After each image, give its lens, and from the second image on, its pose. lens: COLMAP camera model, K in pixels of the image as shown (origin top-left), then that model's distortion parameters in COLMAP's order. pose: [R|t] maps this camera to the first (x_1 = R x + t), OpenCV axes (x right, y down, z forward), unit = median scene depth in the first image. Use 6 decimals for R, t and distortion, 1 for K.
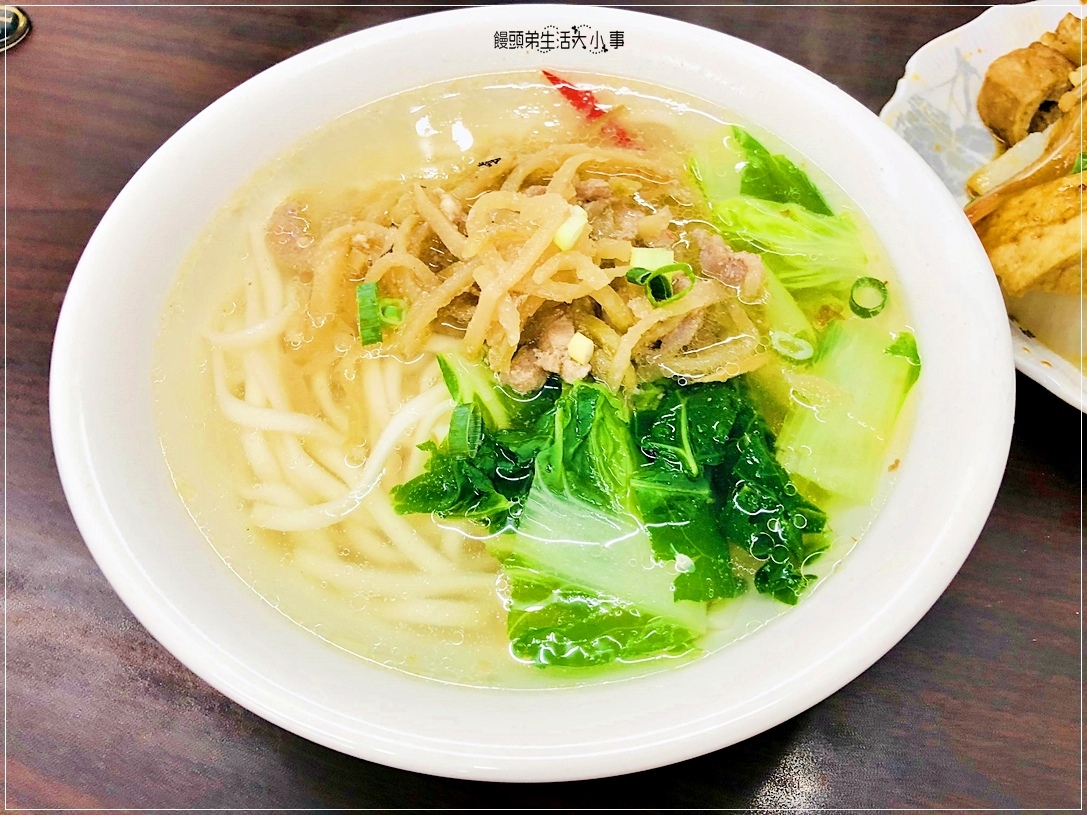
lens RADIAL K [[883.4, 0, 543.5], [0, 883.4, 407.5], [0, 0, 1]] dist [-0.004505, -0.007413]
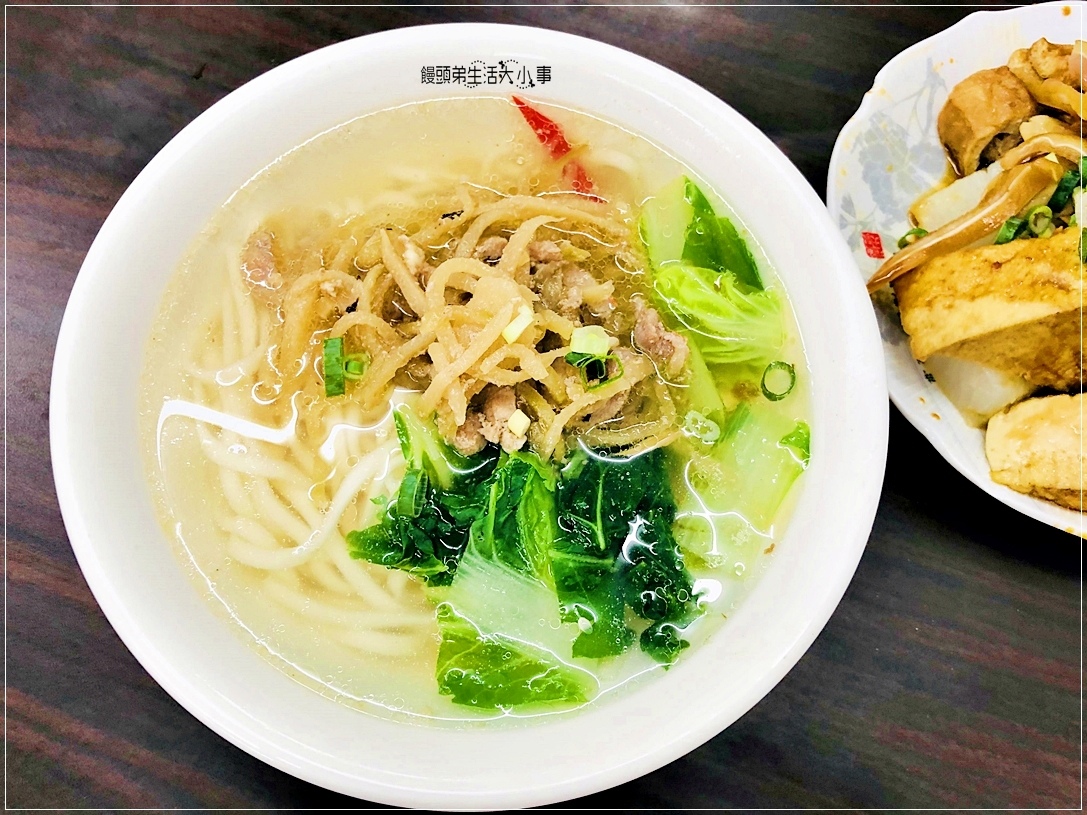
lens RADIAL K [[883.4, 0, 543.5], [0, 883.4, 407.5], [0, 0, 1]] dist [-0.004505, -0.007413]
pose [[0.996210, 0.075659, 0.042905, 0.022518], [-0.083487, 0.970137, 0.227737, -0.333278], [-0.024393, -0.230456, 0.972777, -0.105573]]
